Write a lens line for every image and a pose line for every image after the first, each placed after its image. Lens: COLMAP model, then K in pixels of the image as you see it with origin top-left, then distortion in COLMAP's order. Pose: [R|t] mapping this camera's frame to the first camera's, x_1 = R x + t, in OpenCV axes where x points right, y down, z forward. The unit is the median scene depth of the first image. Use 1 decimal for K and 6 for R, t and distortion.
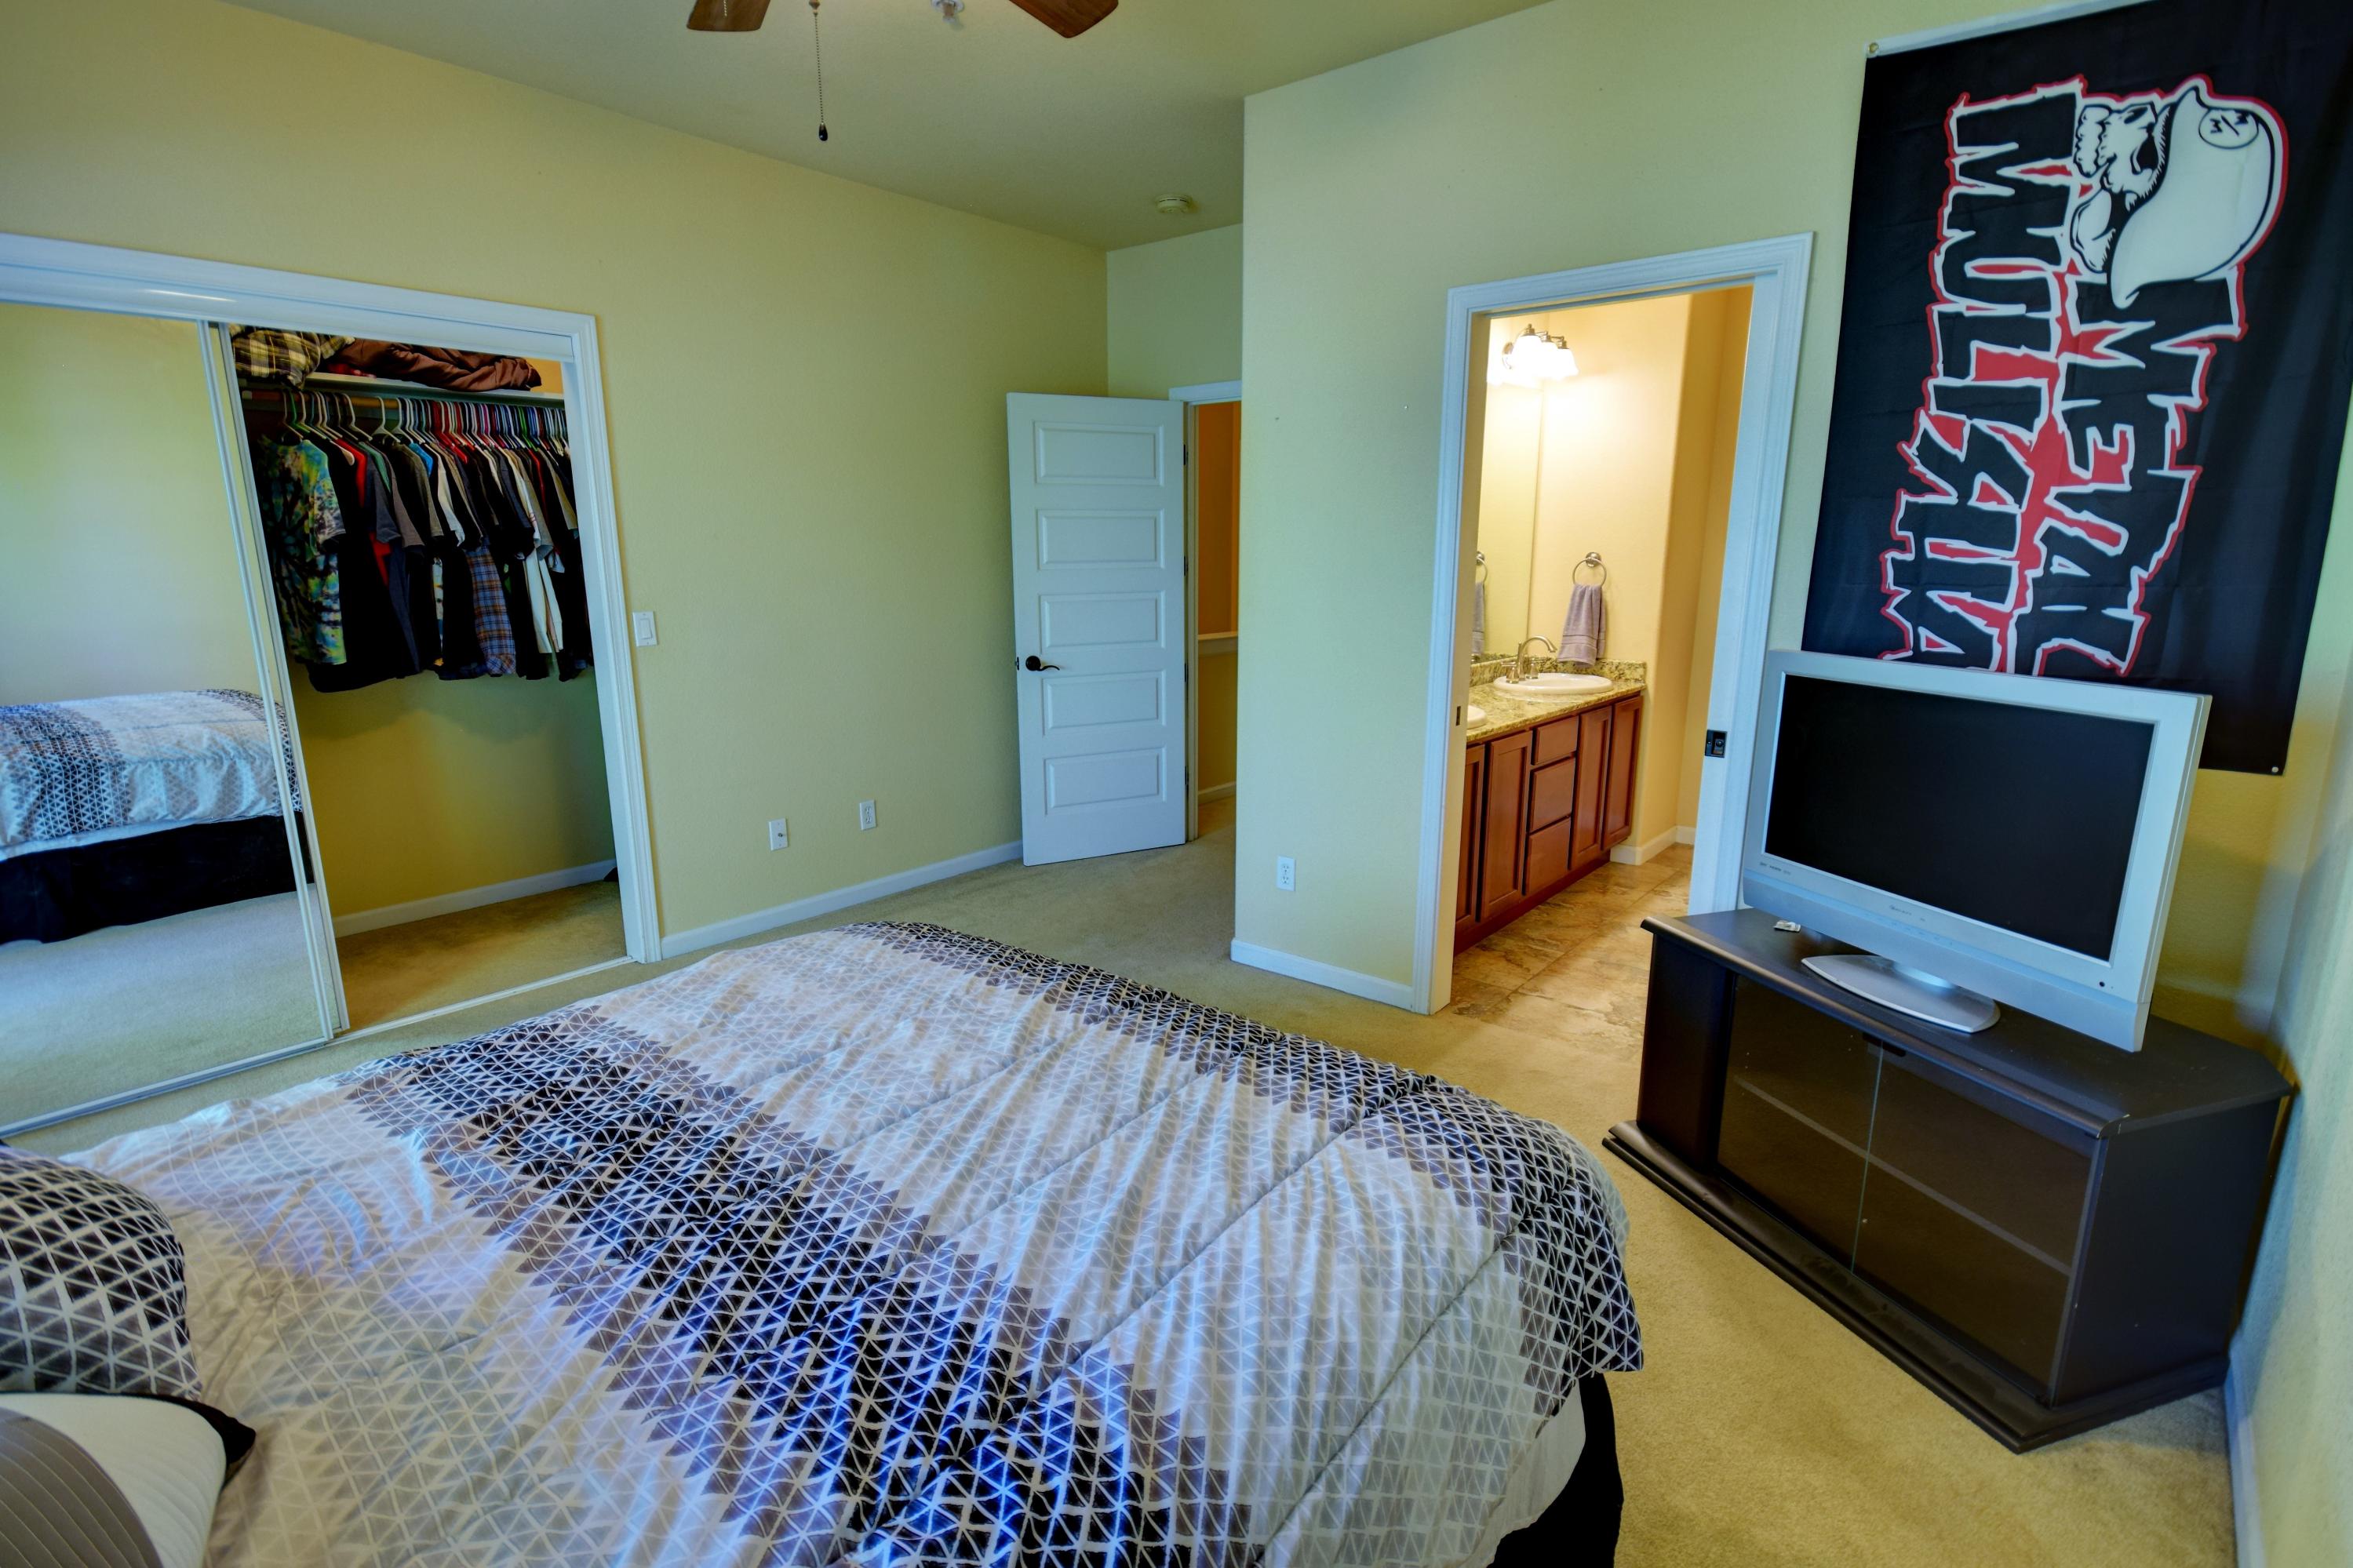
lens RADIAL K [[1156.0, 0, 1173.6], [0, 1156.0, 792.0], [0, 0, 1]] dist [-0.001339, 0.000729]
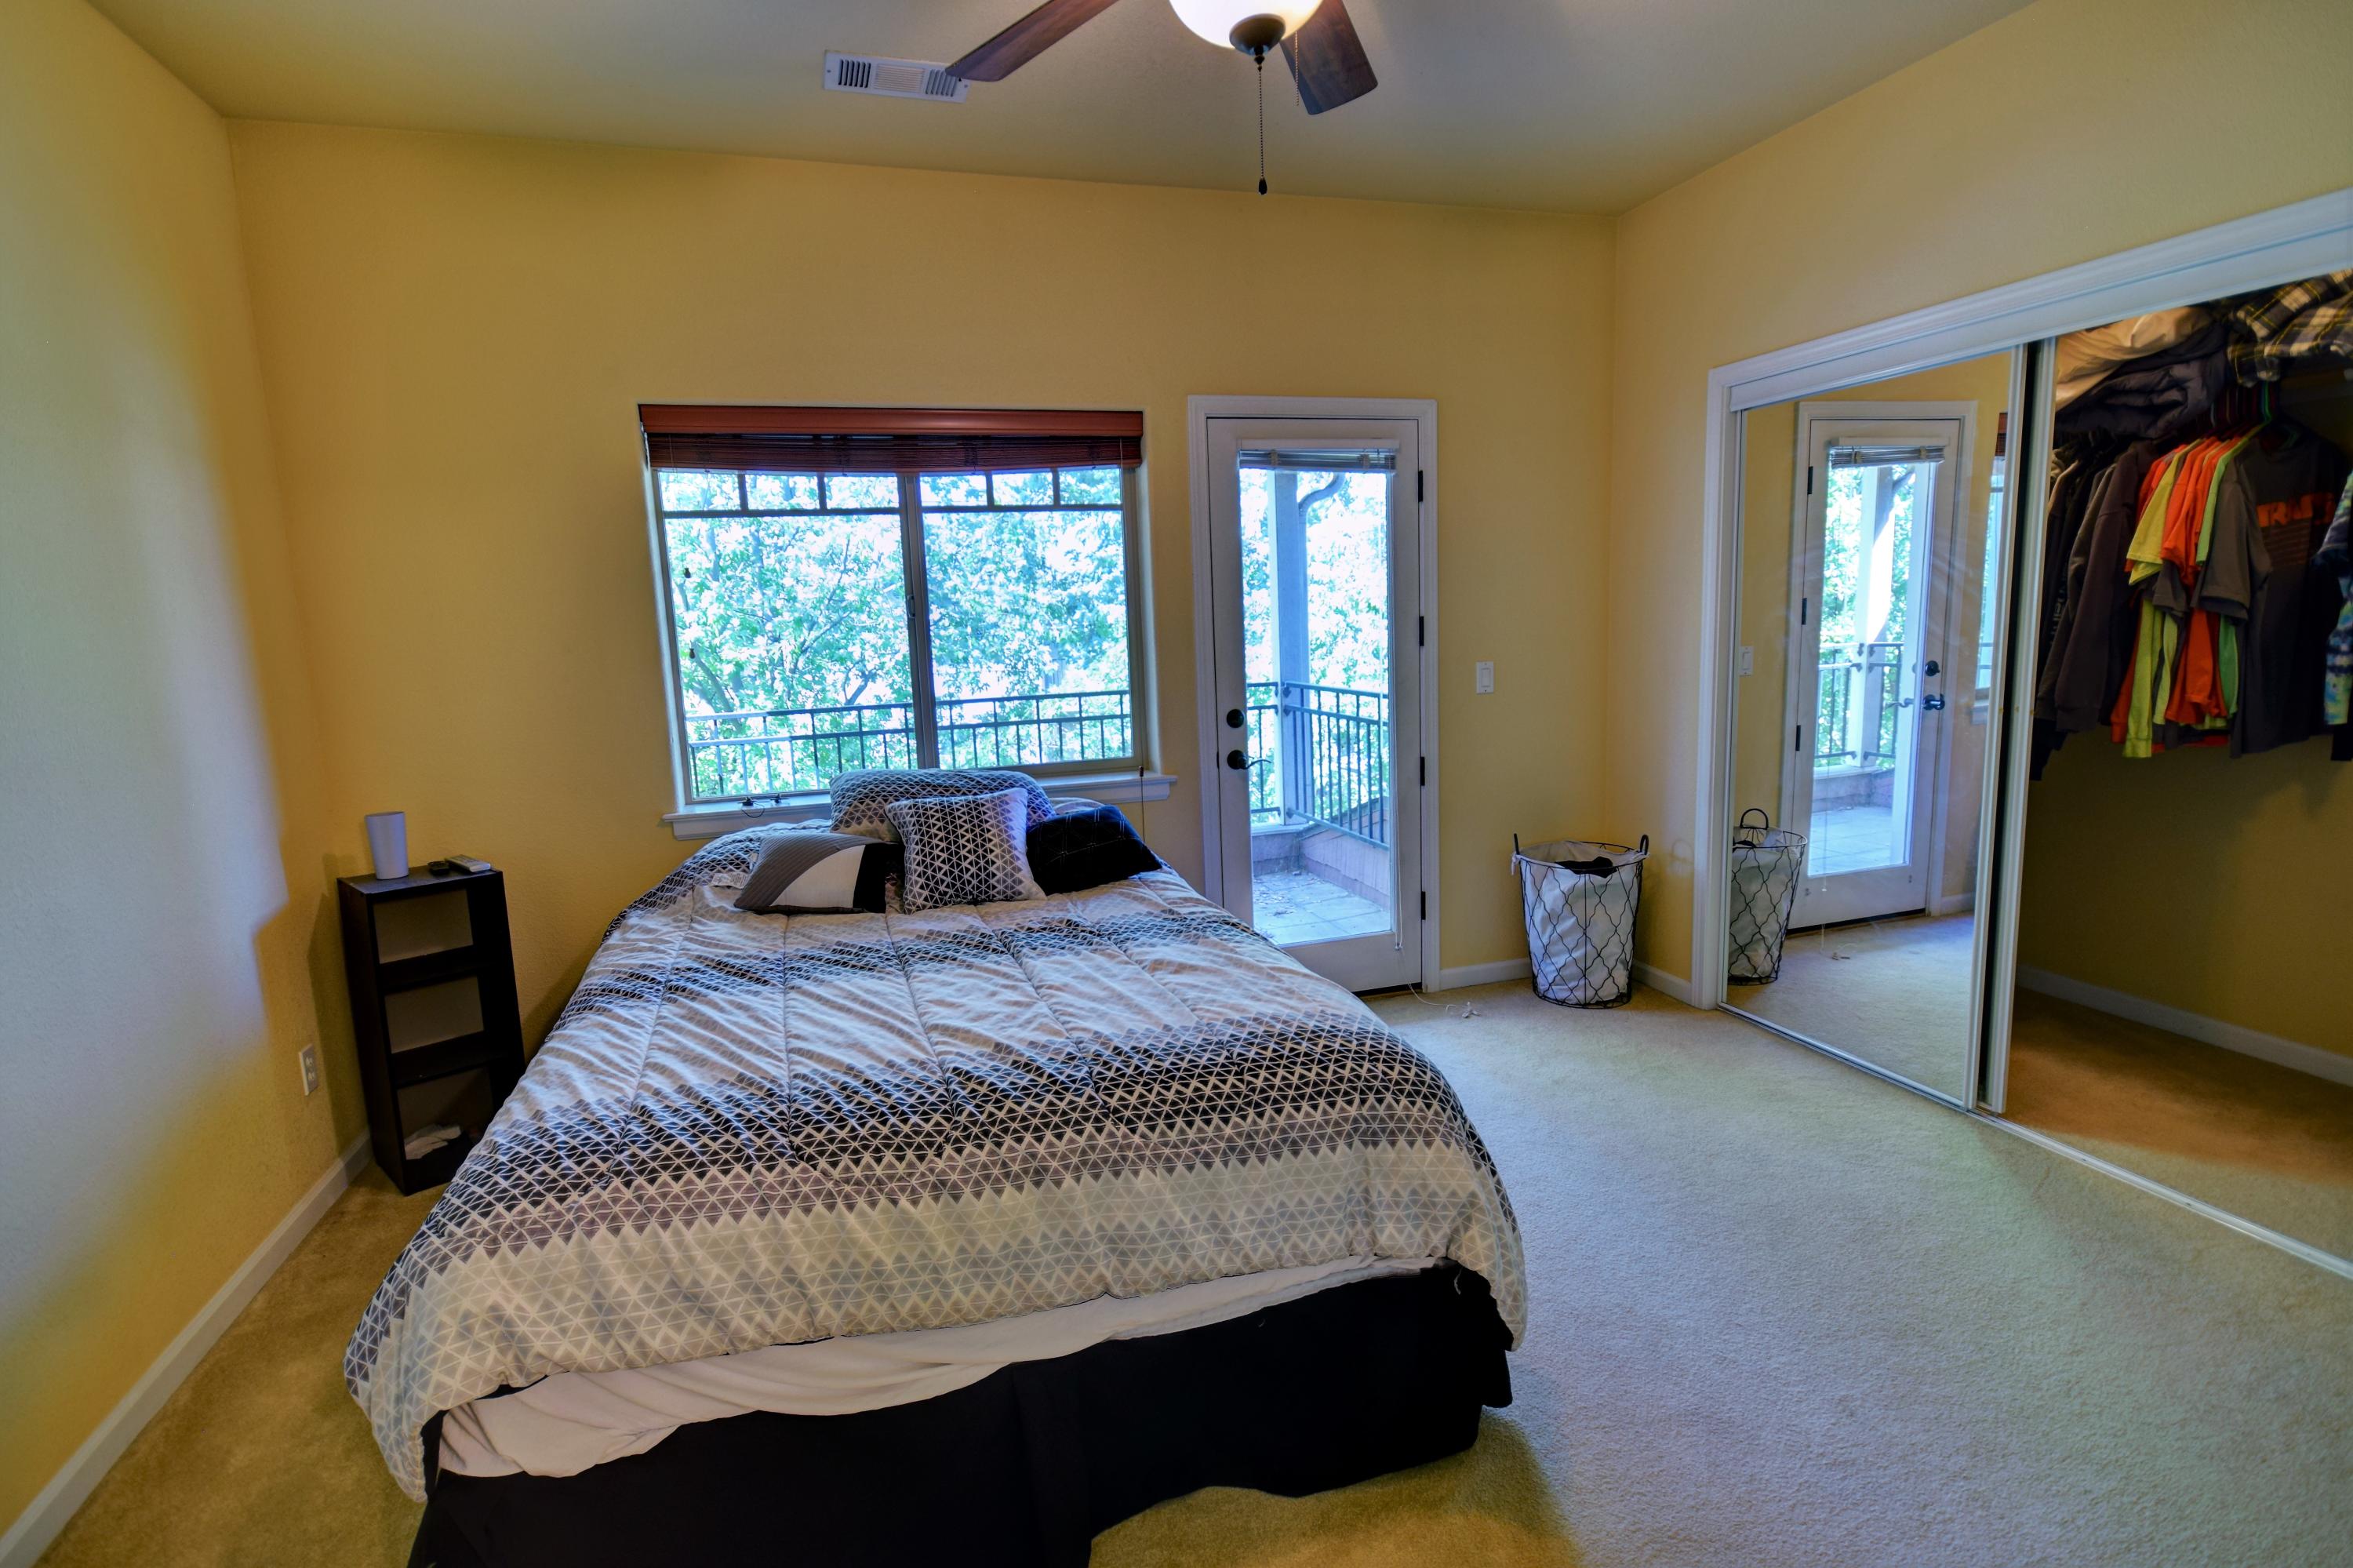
lens RADIAL K [[1156.2, 0, 1173.6], [0, 1156.2, 792.0], [0, 0, 1]] dist [-0.001339, 0.000729]
pose [[-0.557400, 0.151180, -0.816363, 0.234695], [-0.134943, 0.953710, 0.268753, -0.129668], [0.819204, 0.259966, -0.511197, 0.601825]]
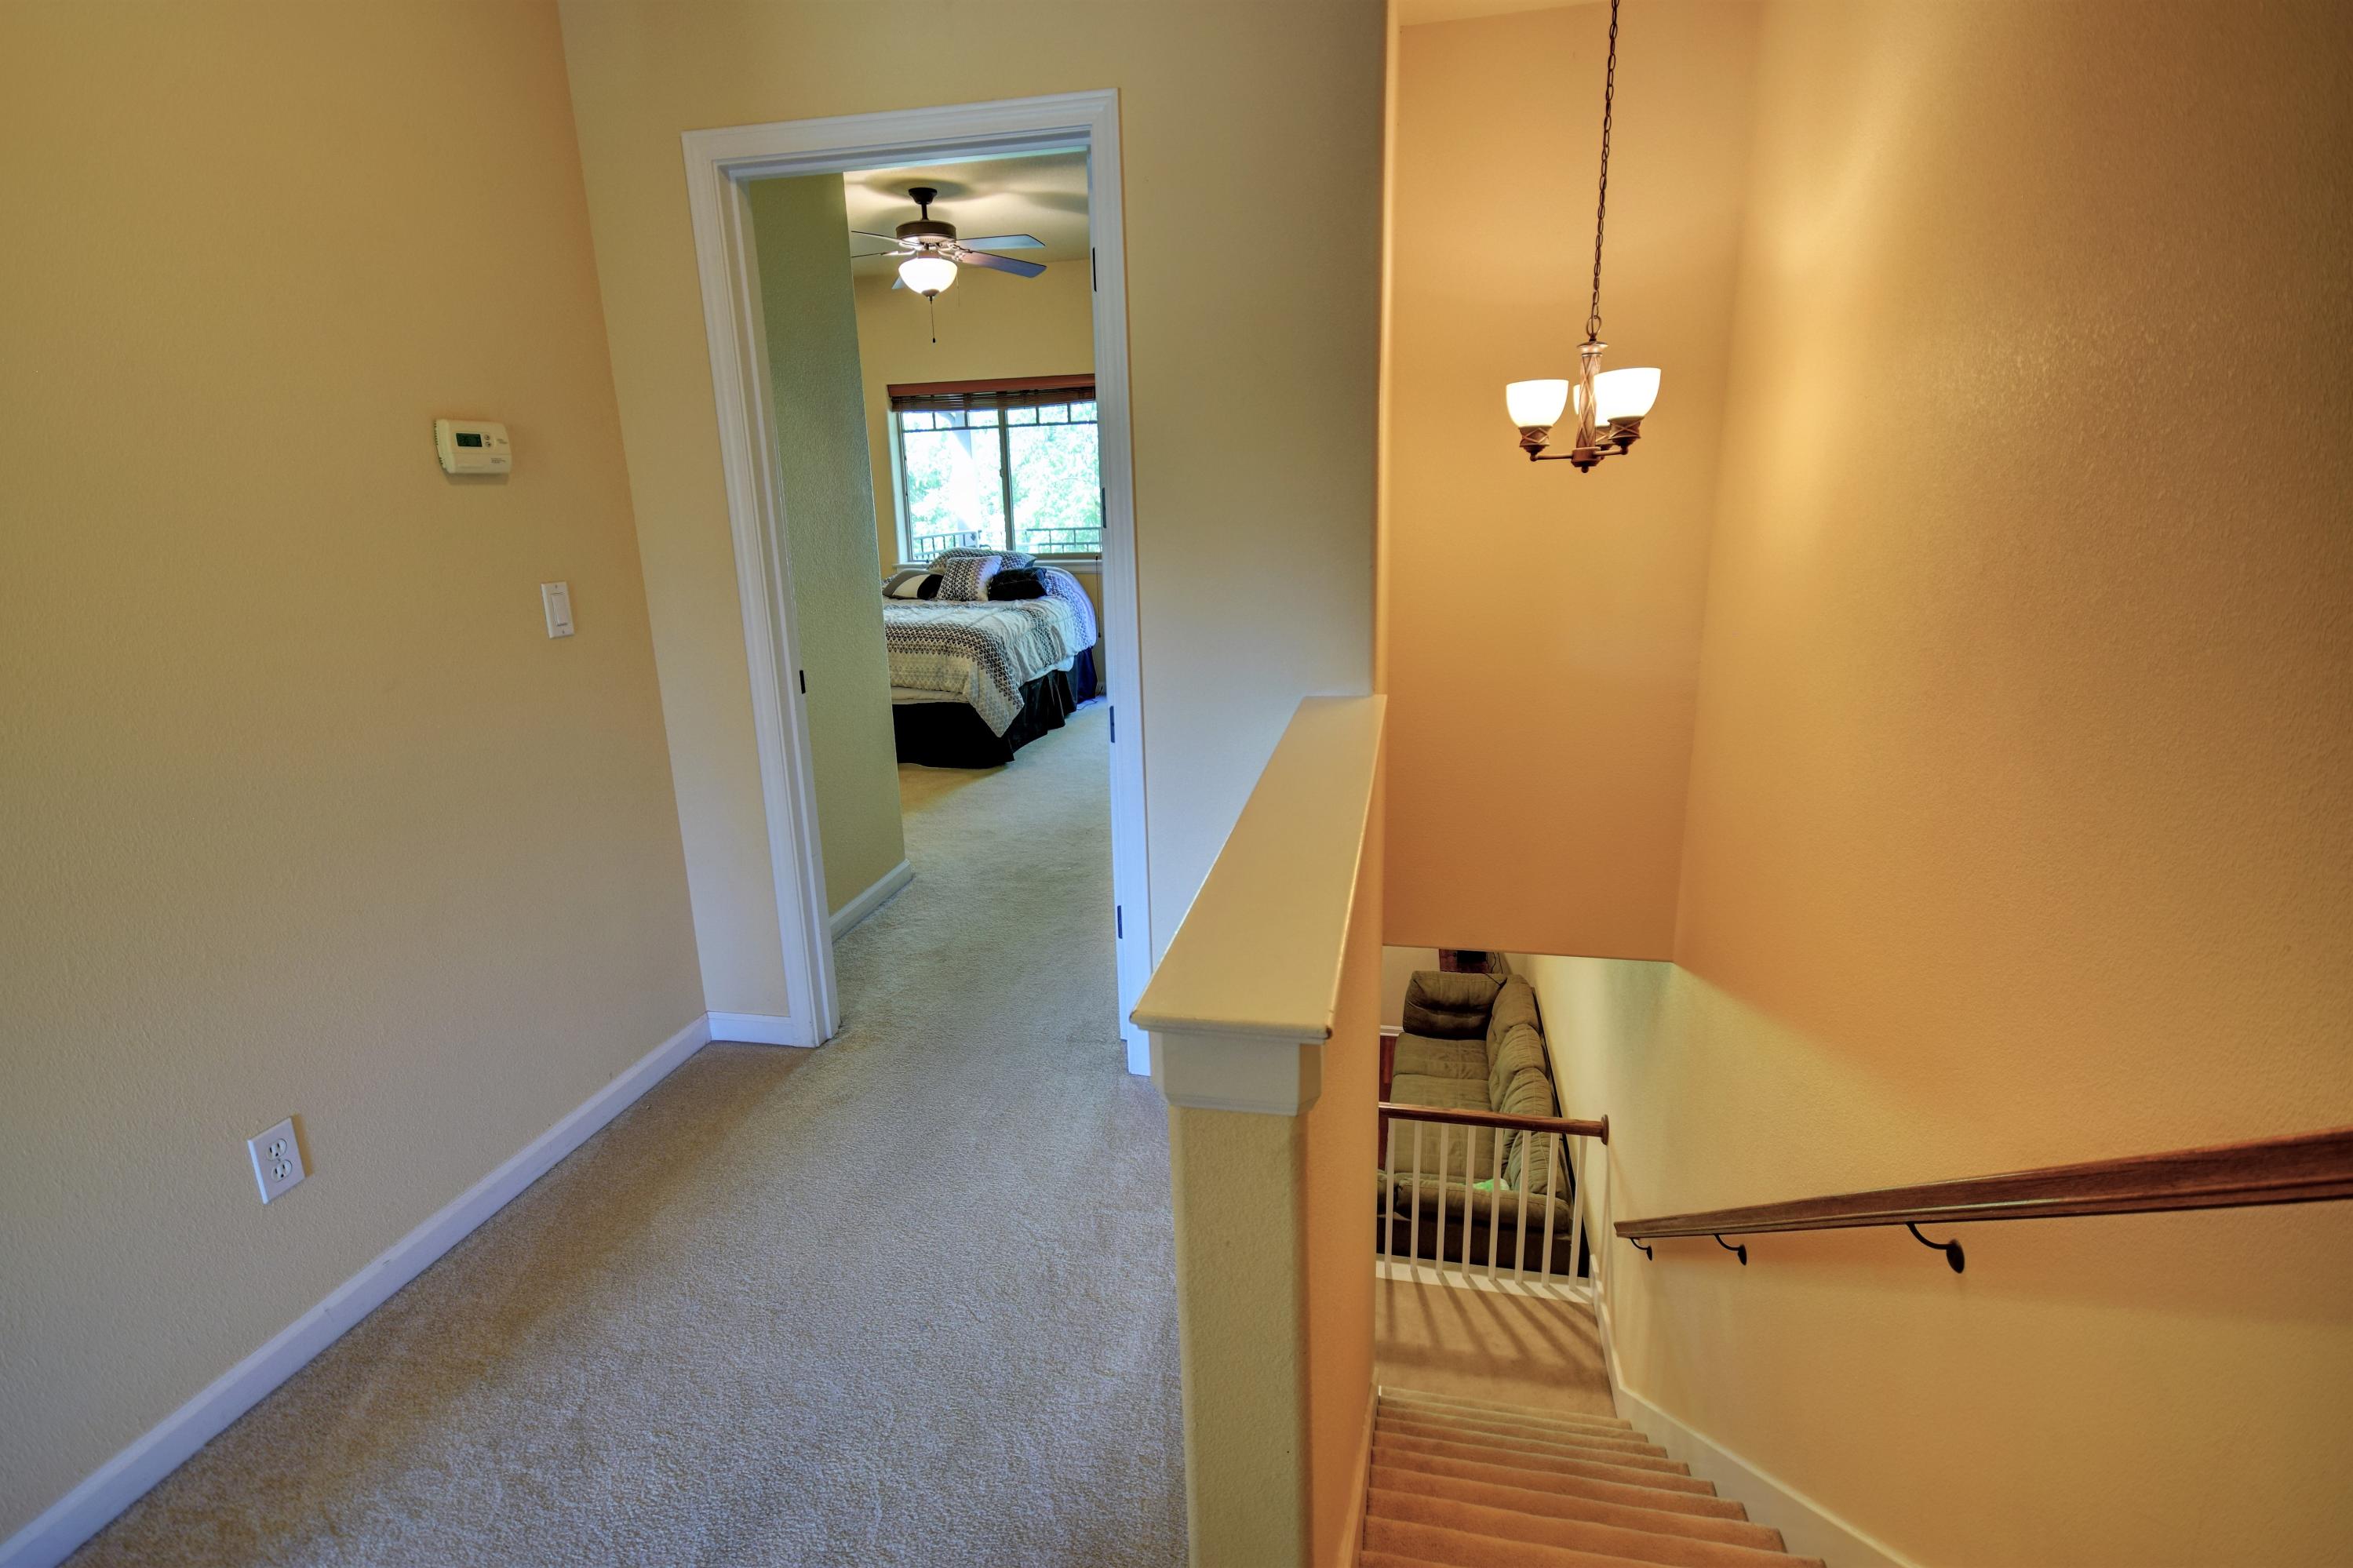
lens RADIAL K [[1156.0, 0, 1173.6], [0, 1156.0, 792.0], [0, 0, 1]] dist [-0.001339, 0.000729]
pose [[-0.893833, 0.142573, -0.425129, 0.226227], [-0.063567, 0.898239, 0.434886, -0.336602], [0.443871, 0.415740, -0.793813, 1.616544]]
